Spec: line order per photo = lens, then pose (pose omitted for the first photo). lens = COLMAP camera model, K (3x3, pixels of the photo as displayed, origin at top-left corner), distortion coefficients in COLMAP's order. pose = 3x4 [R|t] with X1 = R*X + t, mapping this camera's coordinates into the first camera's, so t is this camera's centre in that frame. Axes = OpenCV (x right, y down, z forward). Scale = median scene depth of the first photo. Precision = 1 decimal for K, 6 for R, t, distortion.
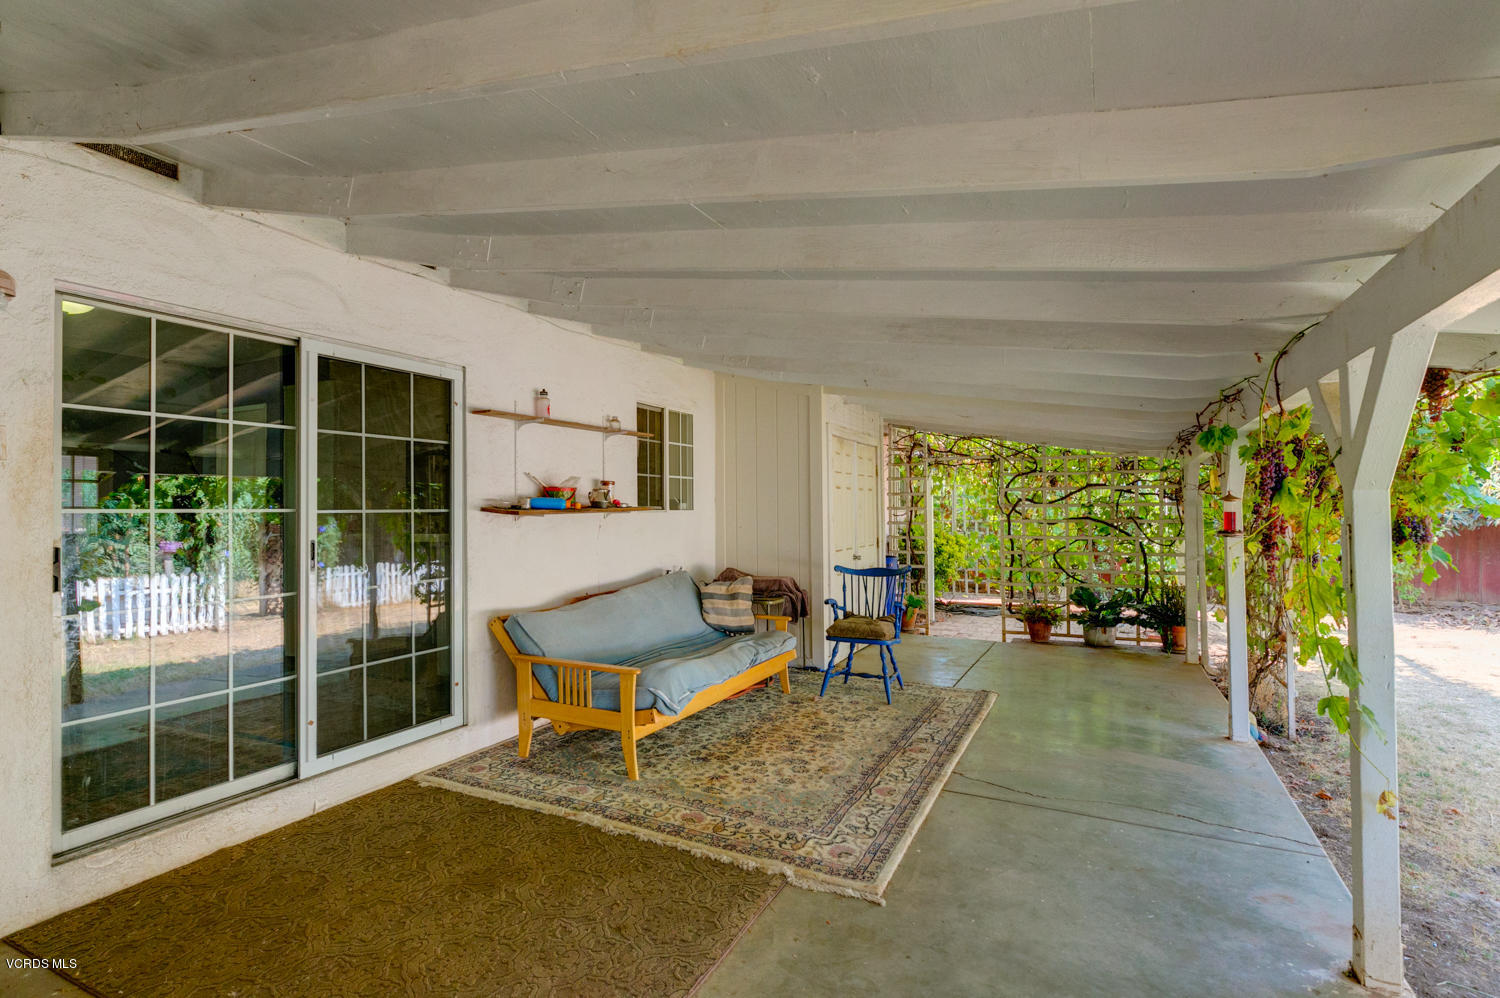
lens RADIAL K [[728.8, 0, 750.0], [0, 728.8, 499.0], [0, 0, 1]] dist [-0.001490, -0.000018]
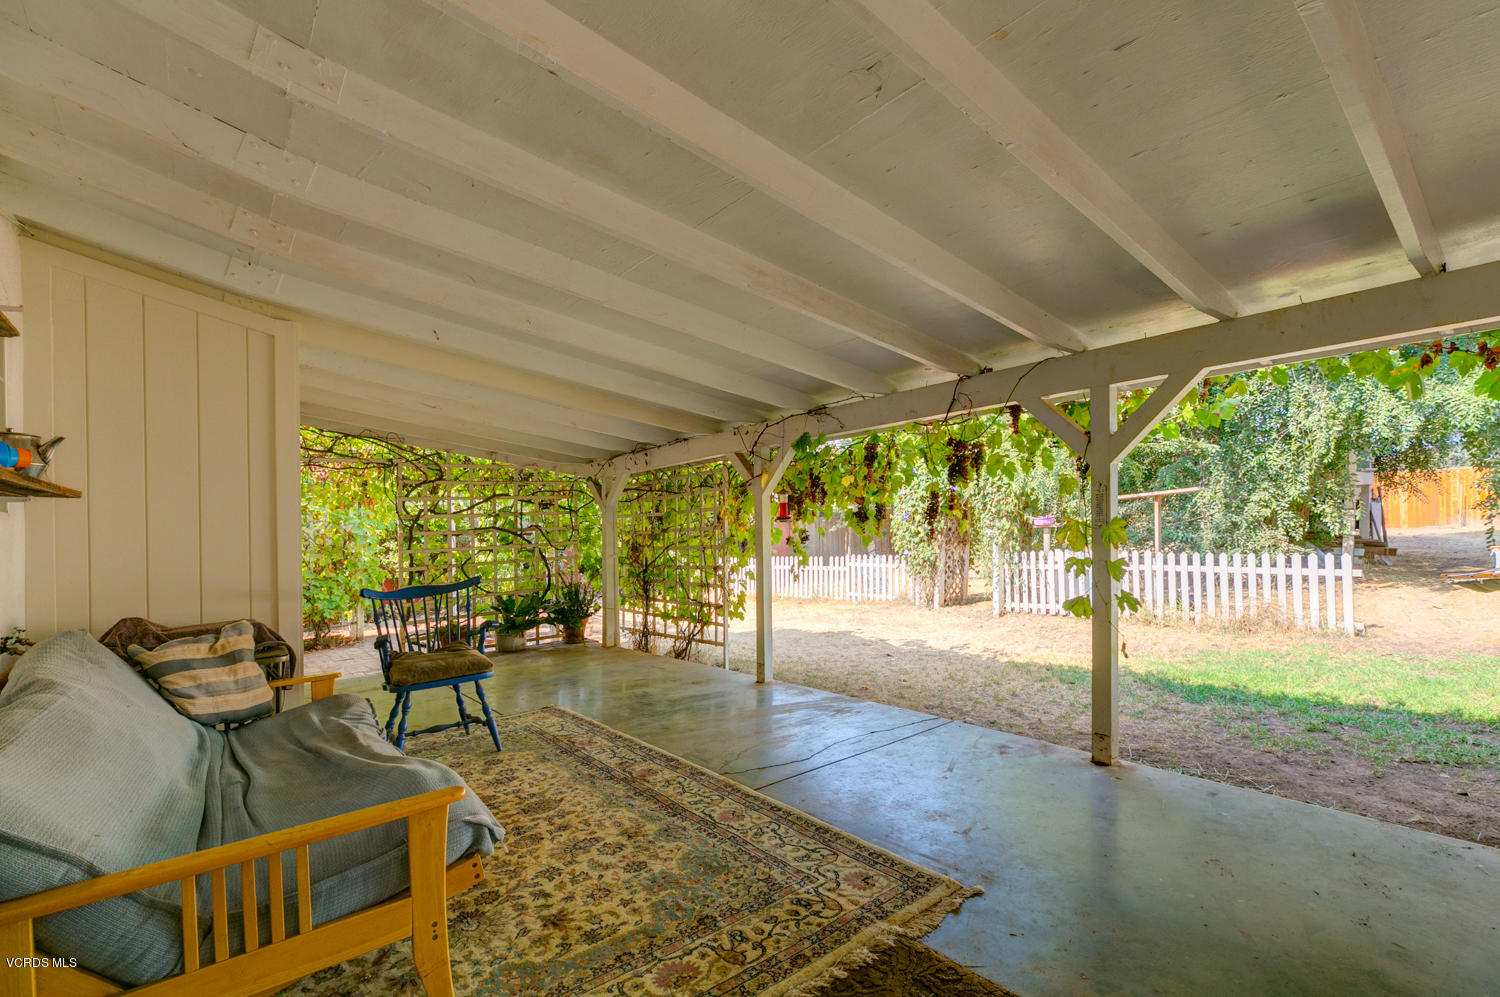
lens RADIAL K [[661.5, 0, 756.0], [0, 661.5, 506.0], [0, 0, 1]] dist [0.012821, -0.000668]
pose [[0.415847, 0.011752, 0.909359, -0.458859], [0.022413, 0.999480, -0.023166, 0.051180], [-0.909158, 0.030015, 0.415368, 0.574488]]
